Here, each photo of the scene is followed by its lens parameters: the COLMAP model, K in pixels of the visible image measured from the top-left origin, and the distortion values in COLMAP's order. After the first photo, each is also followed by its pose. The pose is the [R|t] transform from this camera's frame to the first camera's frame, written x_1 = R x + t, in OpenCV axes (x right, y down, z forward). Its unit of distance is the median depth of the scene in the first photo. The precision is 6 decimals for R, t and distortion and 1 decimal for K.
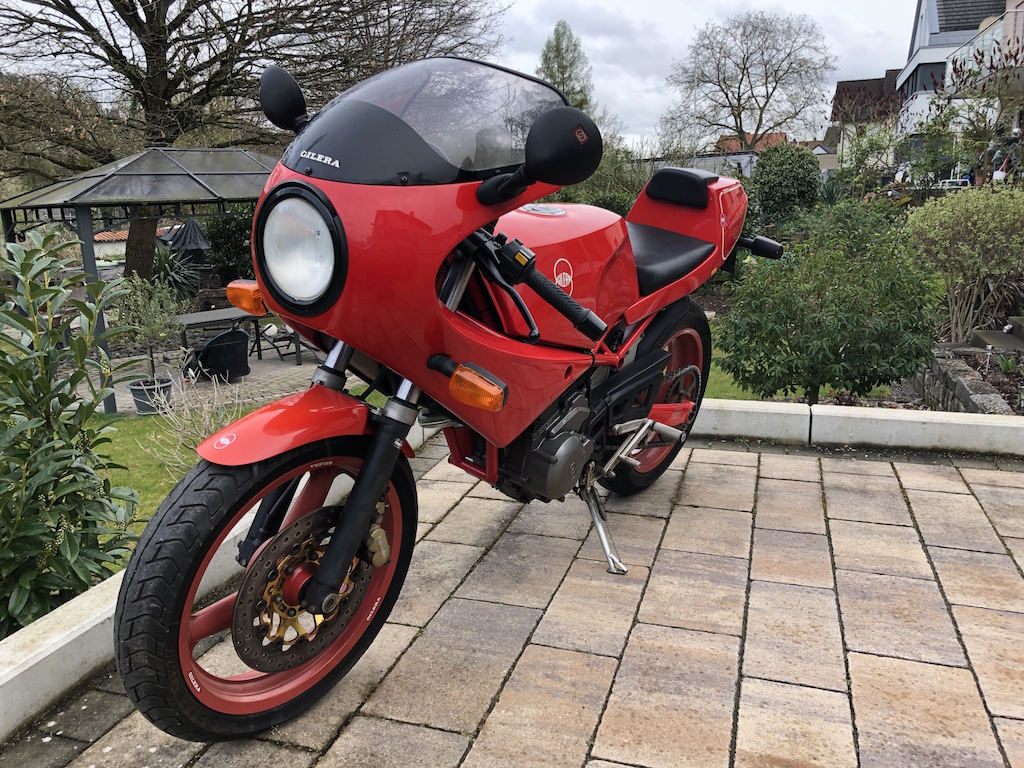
lens RADIAL K [[834.4, 0, 513.5], [0, 834.4, 378.8], [0, 0, 1]] dist [0.013102, -0.003630]
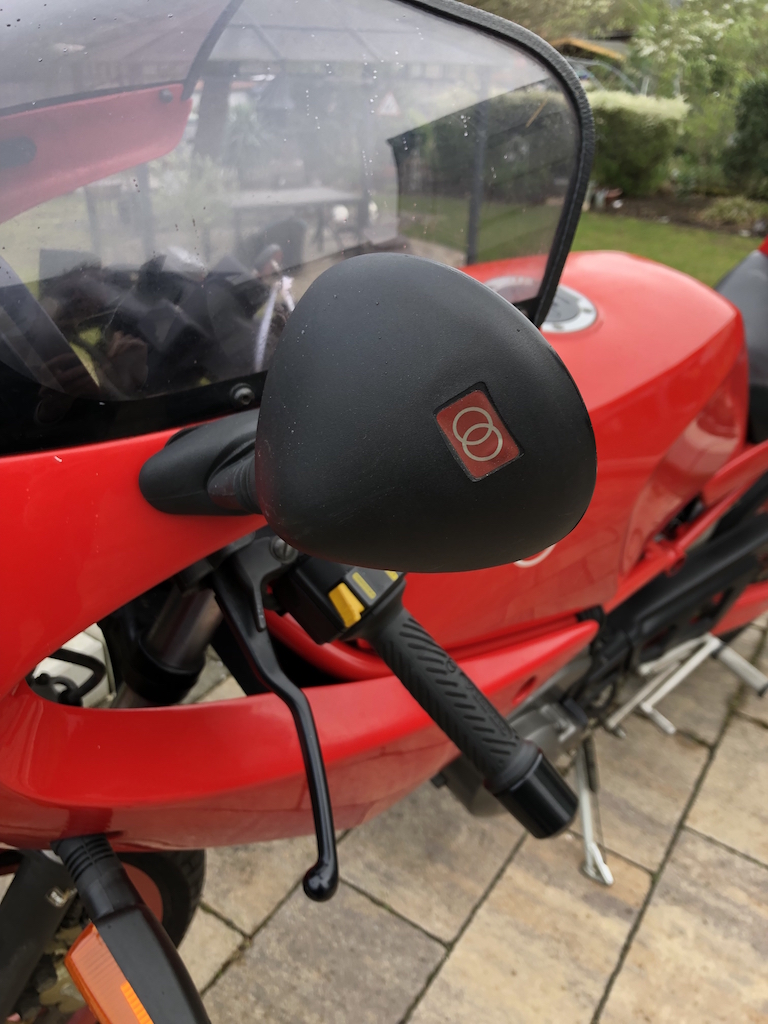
lens RADIAL K [[863.5, 0, 384.0], [0, 863.5, 512.0], [0, 0, 1]] dist [0.000466, -0.000148]
pose [[0.961071, 0.183346, -0.206705, 0.060148], [-0.119999, 0.950848, 0.285463, -0.190646], [0.248884, -0.249545, 0.935833, 0.462623]]
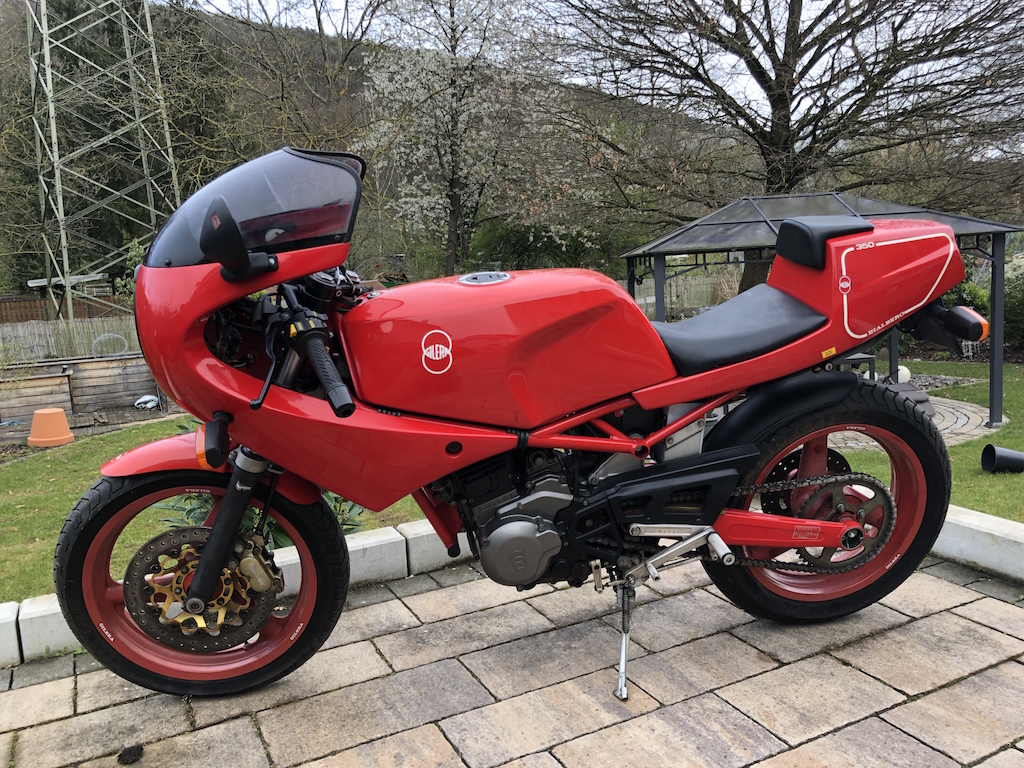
lens RADIAL K [[834.4, 0, 513.5], [0, 834.4, 378.8], [0, 0, 1]] dist [0.013102, -0.003630]
pose [[0.705793, 0.091413, -0.702496, 0.648796], [-0.123526, 0.992329, 0.005021, -0.084275], [0.697565, 0.083233, 0.711670, 0.305211]]
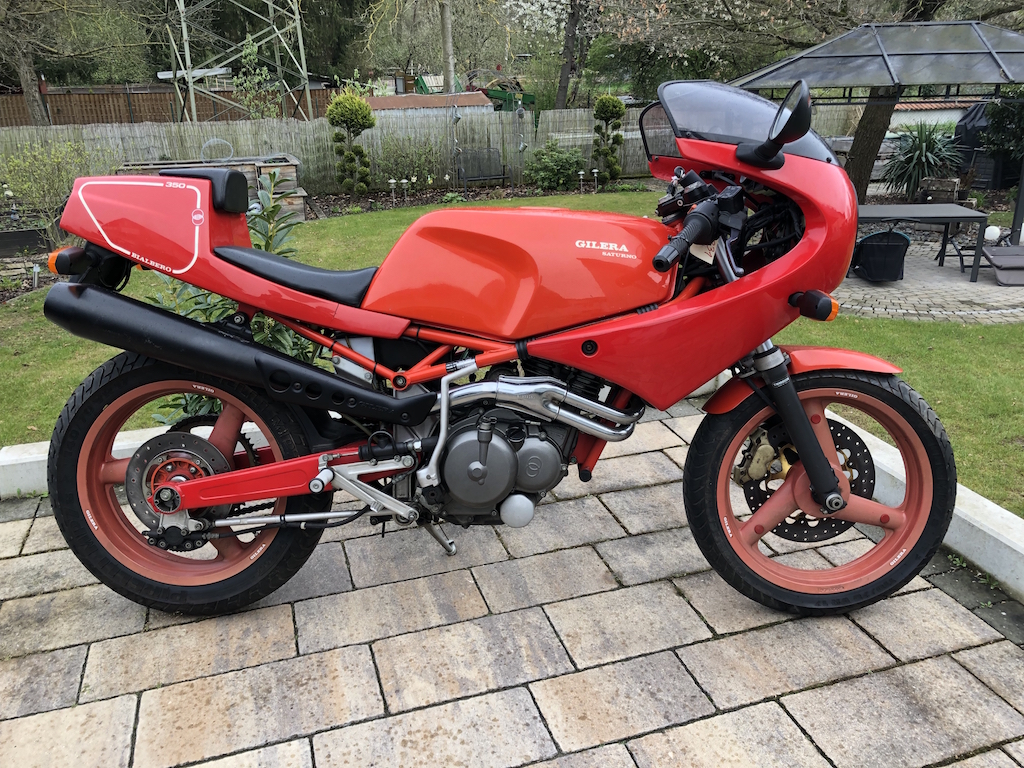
lens RADIAL K [[828.2, 0, 506.3], [0, 828.2, 382.2], [0, 0, 1]] dist [0.012751, 0.005054]
pose [[0.585534, 0.305899, -0.750717, 0.831833], [-0.179413, 0.952006, 0.247983, -0.261815], [0.790545, -0.010514, 0.612314, 0.491400]]
